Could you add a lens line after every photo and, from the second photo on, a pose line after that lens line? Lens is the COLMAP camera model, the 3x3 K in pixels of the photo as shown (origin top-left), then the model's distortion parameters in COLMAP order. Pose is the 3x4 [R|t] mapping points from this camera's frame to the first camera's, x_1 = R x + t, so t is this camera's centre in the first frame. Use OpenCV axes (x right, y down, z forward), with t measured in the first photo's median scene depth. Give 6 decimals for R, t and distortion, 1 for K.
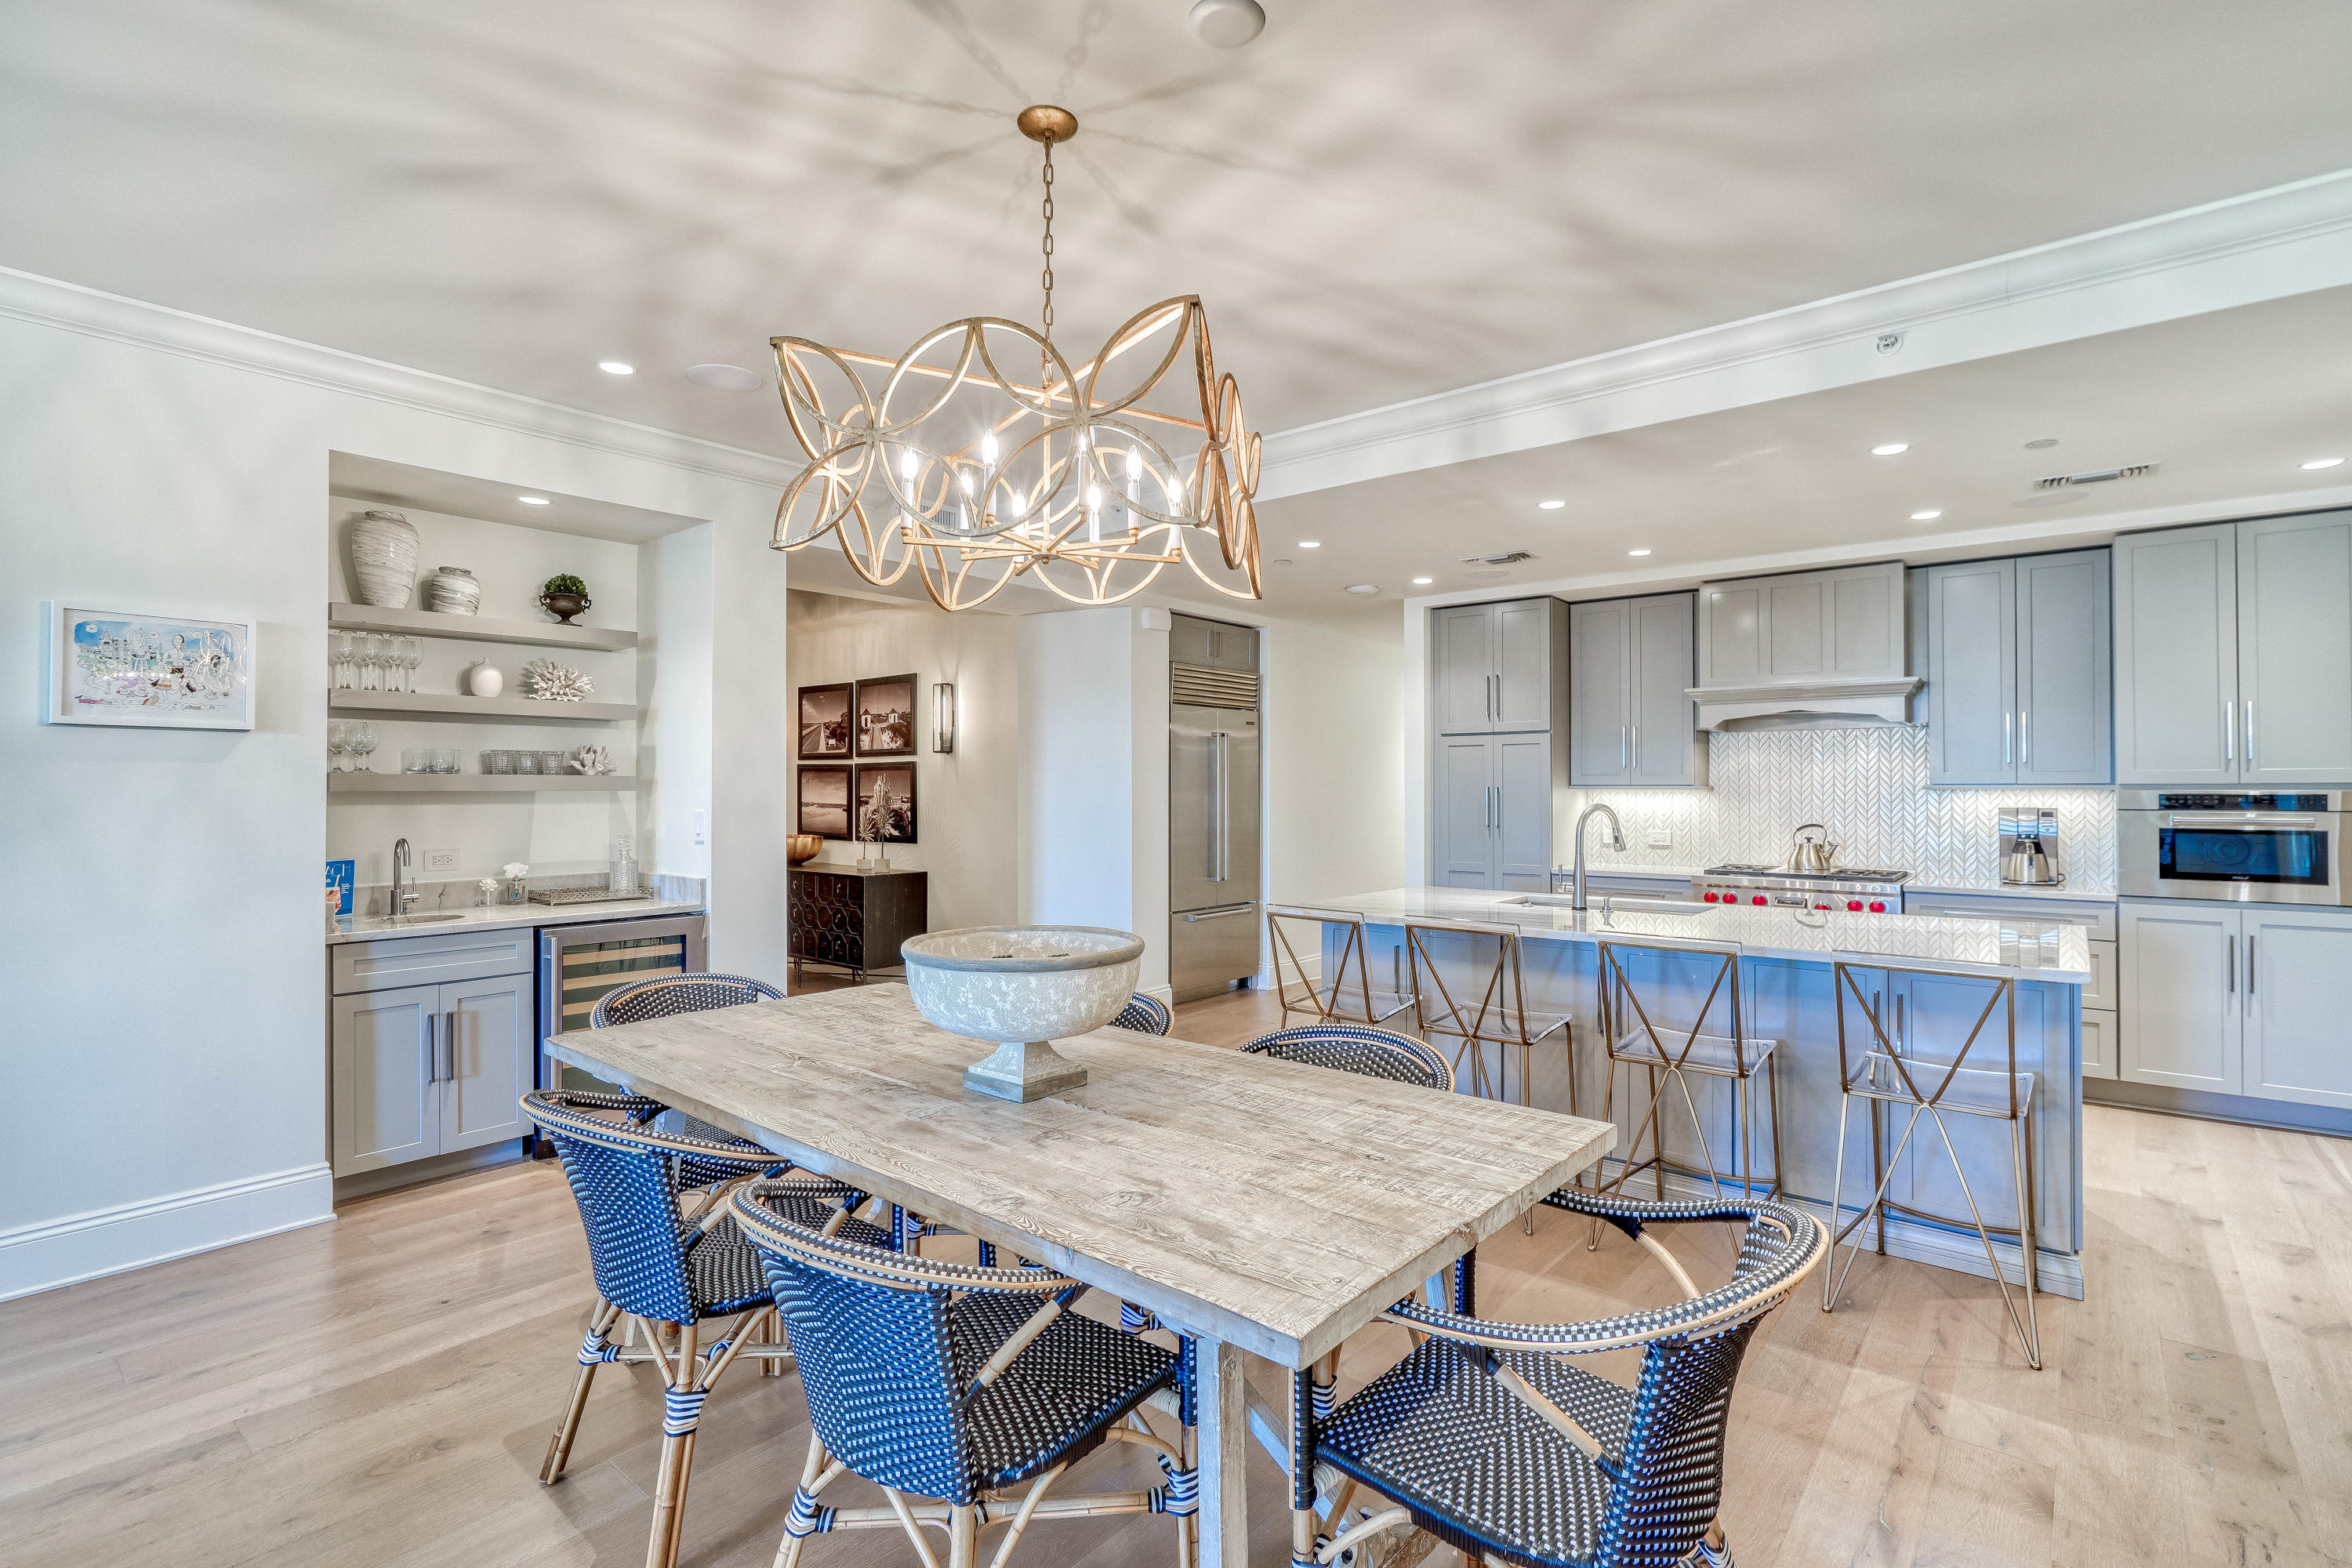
lens RADIAL K [[1077.8, 0, 1176.0], [0, 1077.8, 784.0], [0, 0, 1]] dist [0.000891, 0.007048]
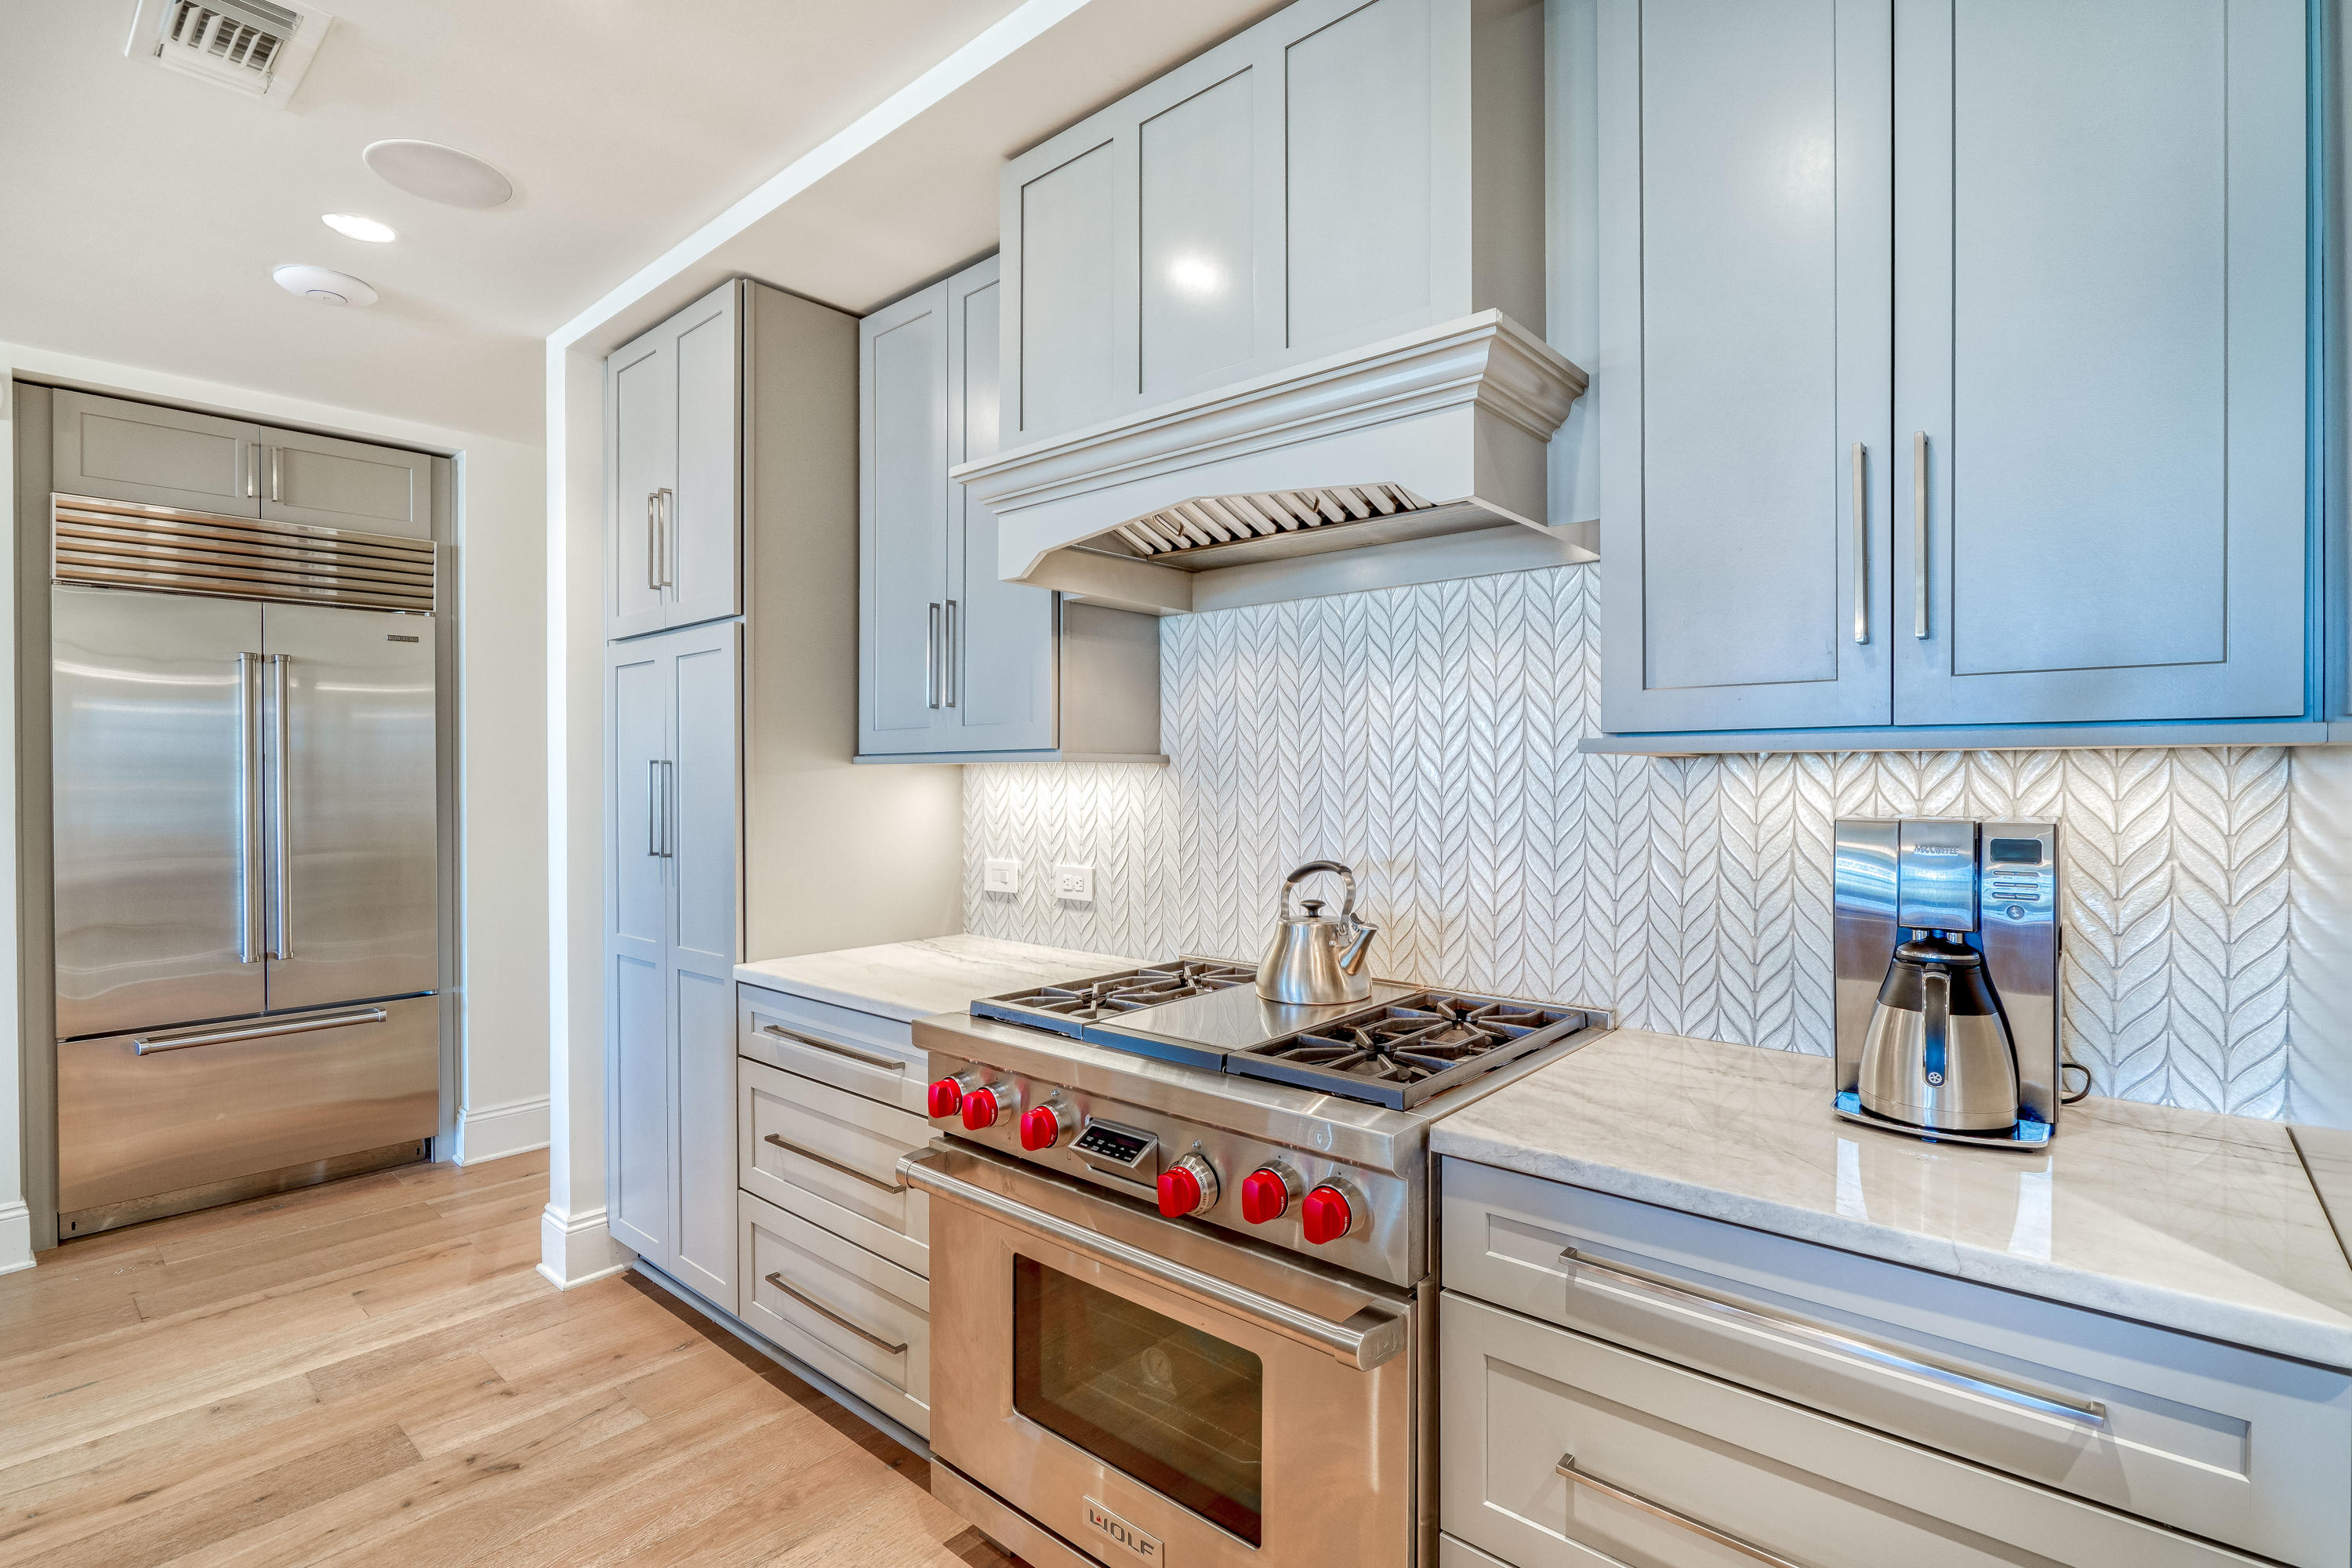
lens RADIAL K [[1087.8, 0, 1114.9], [0, 1087.8, 788.3], [0, 0, 1]] dist [-0.000585, 0.000522]
pose [[0.999895, -0.005520, -0.013405, 0.603216], [0.005744, 0.999844, 0.016723, 0.008698], [0.013311, -0.016798, 0.999770, 0.749187]]
